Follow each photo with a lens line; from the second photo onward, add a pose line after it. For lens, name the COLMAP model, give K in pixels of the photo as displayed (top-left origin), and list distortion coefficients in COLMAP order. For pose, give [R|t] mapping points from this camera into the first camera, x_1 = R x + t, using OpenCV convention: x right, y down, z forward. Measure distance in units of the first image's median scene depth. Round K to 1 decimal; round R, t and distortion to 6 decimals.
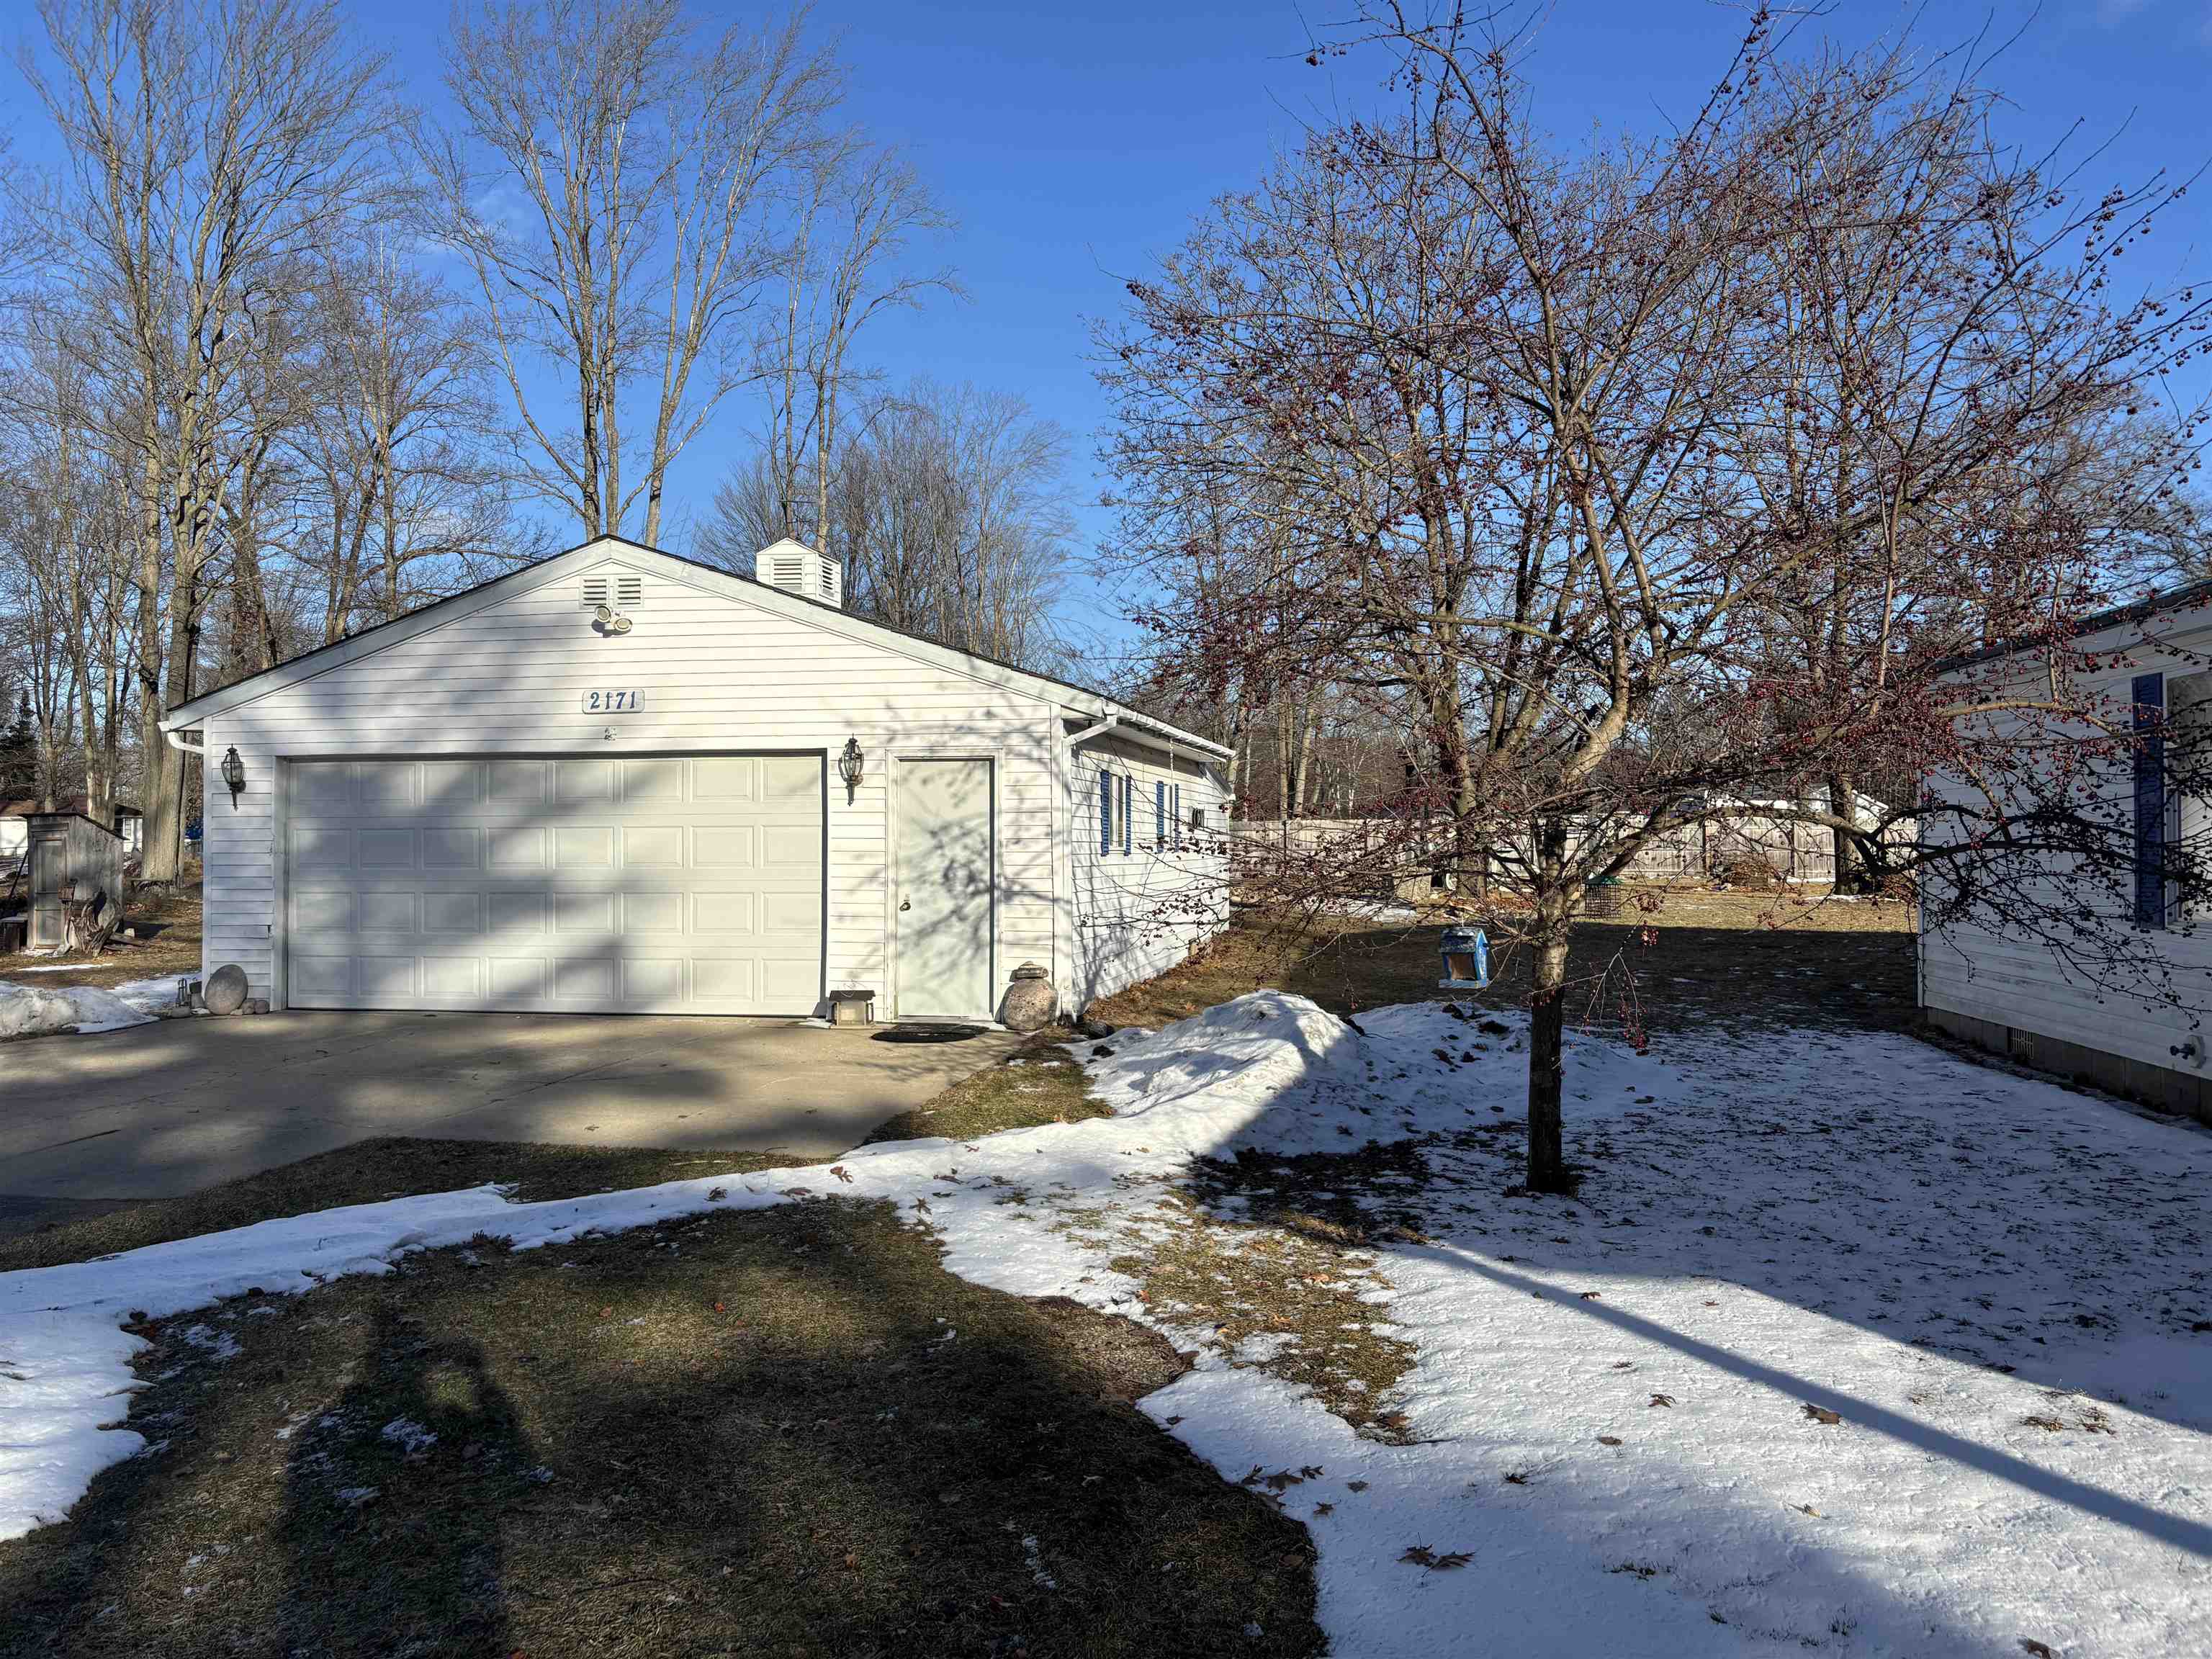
lens RADIAL K [[1687.6, 0, 1106.0], [0, 1687.6, 829.5], [0, 0, 1]] dist [0.310128, -0.000029]
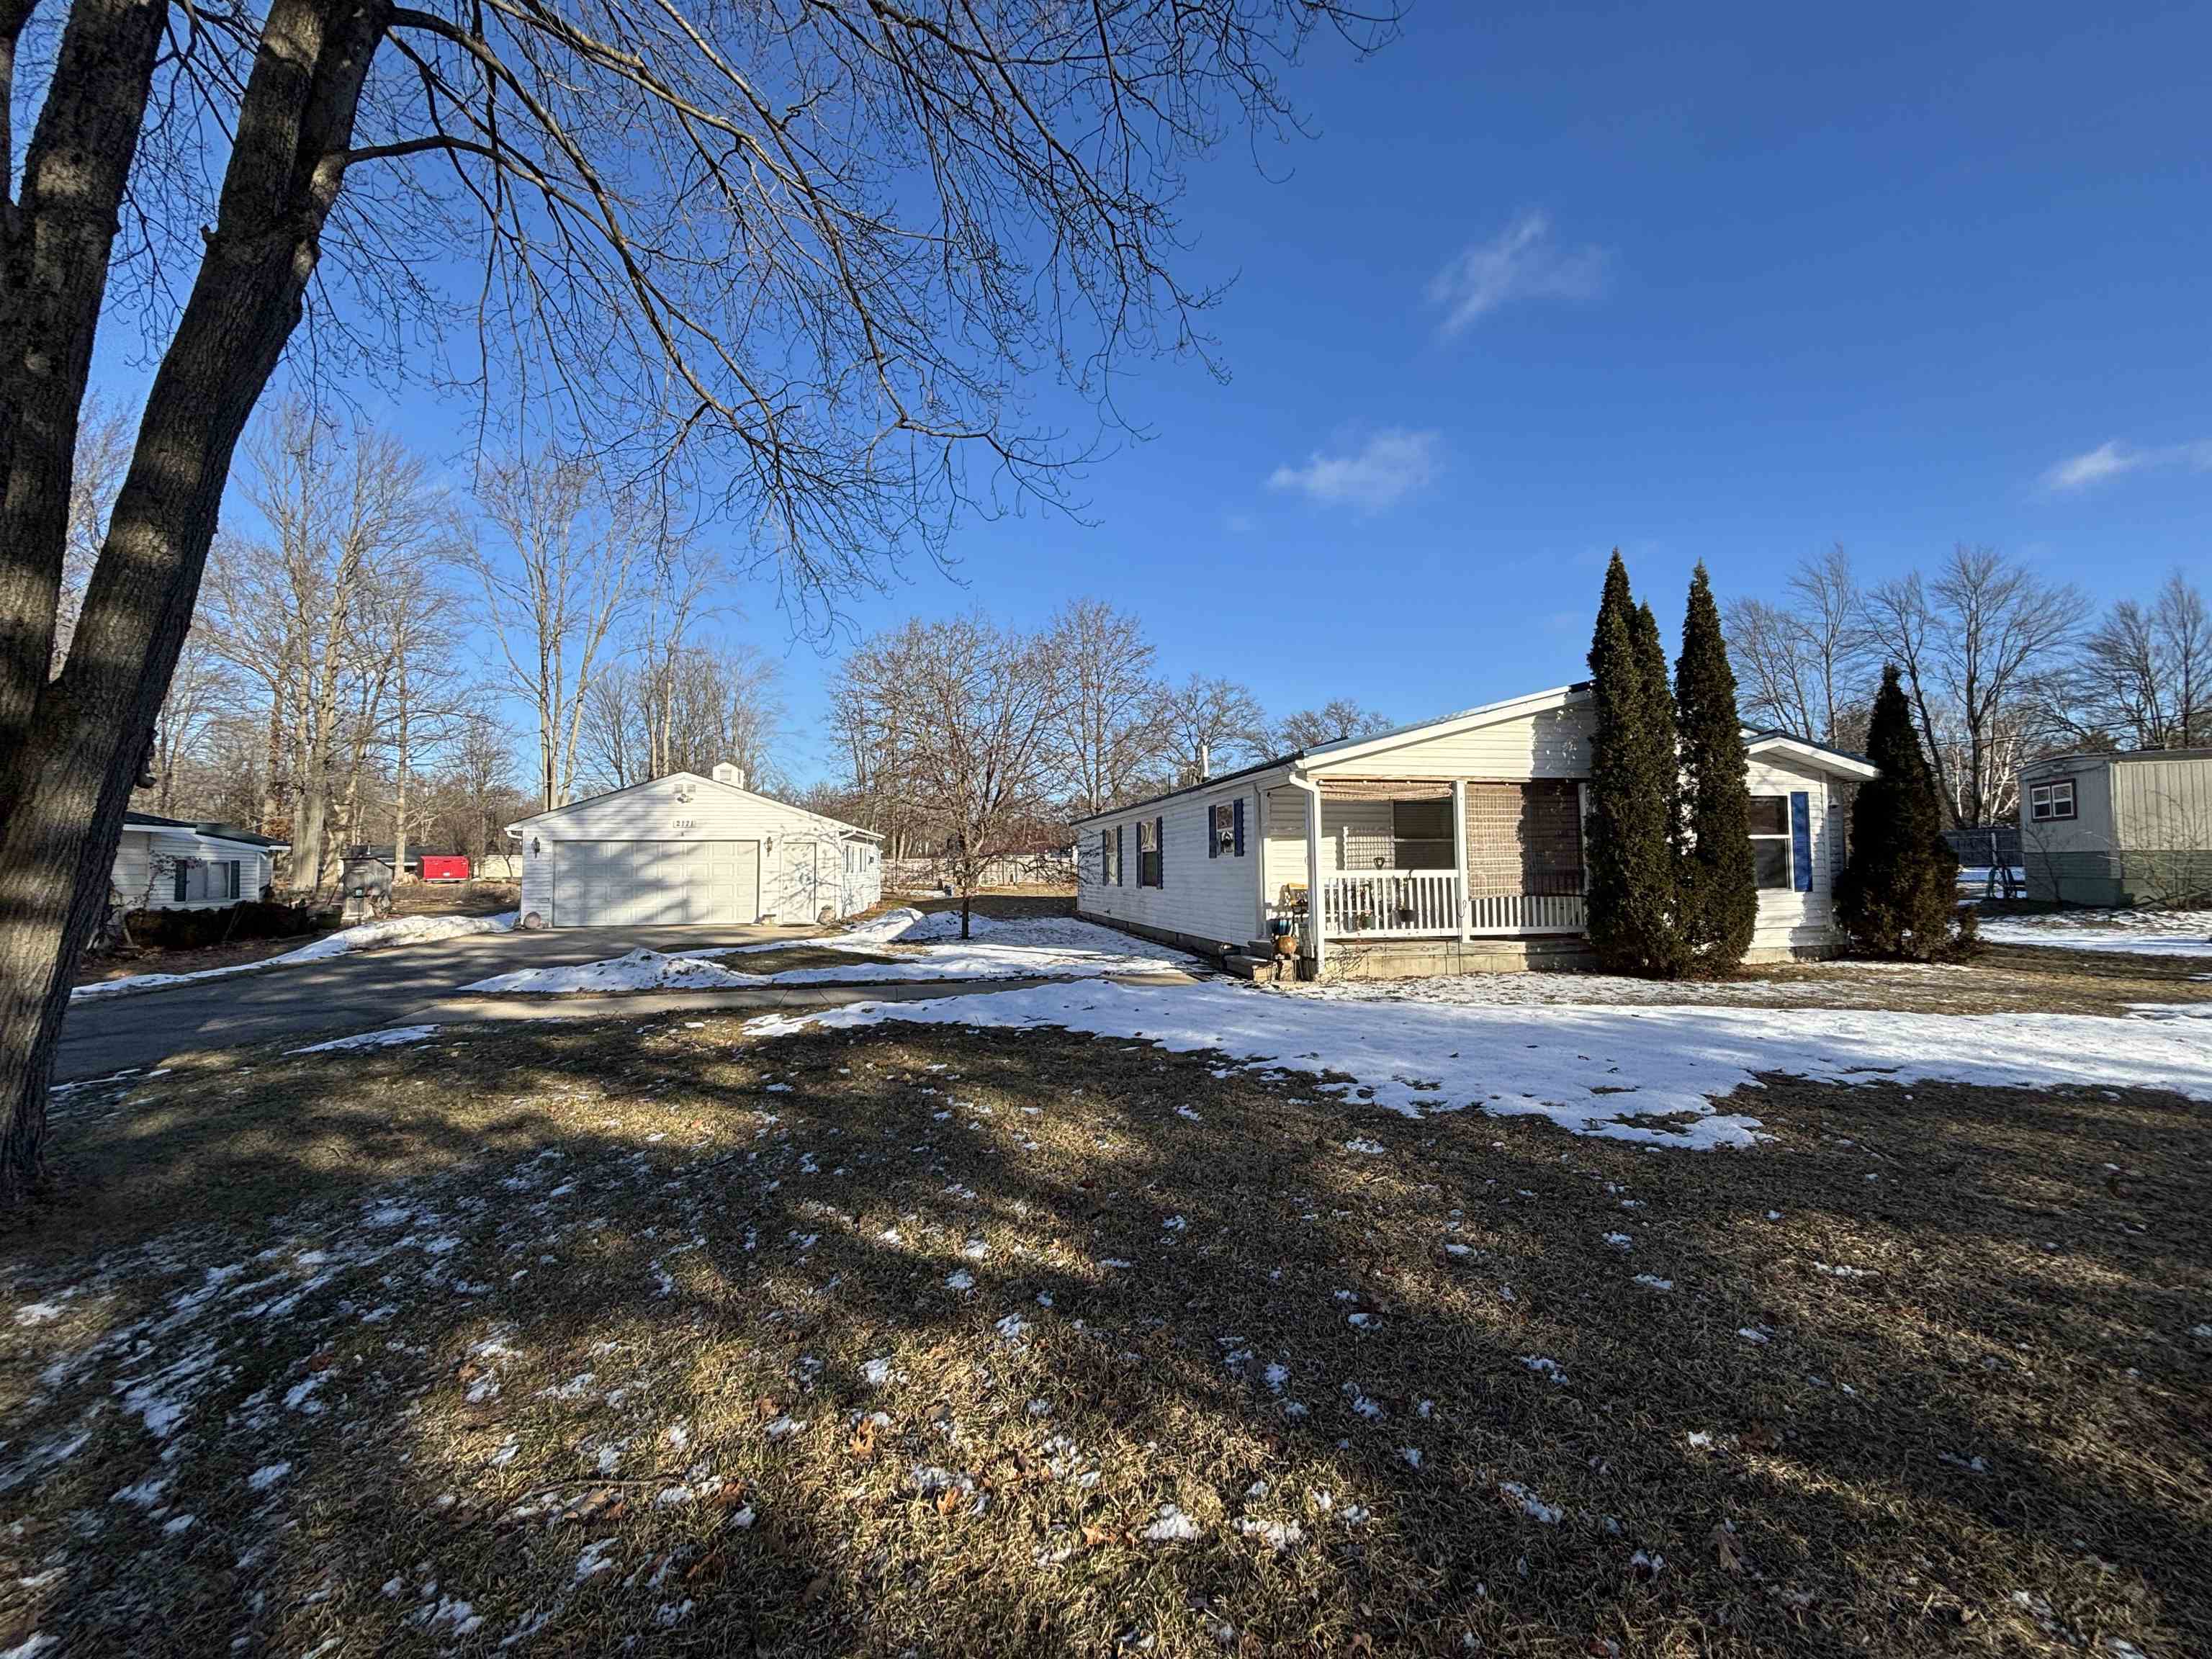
lens RADIAL K [[891.0, 0, 1108.6], [0, 891.0, 831.7], [0, 0, 1]] dist [-0.009932, 0.000410]
pose [[0.941238, 0.011774, 0.337538, -0.104169], [0.000573, 0.999335, -0.036459, 0.000543], [-0.337743, 0.034510, 0.940606, -0.735106]]
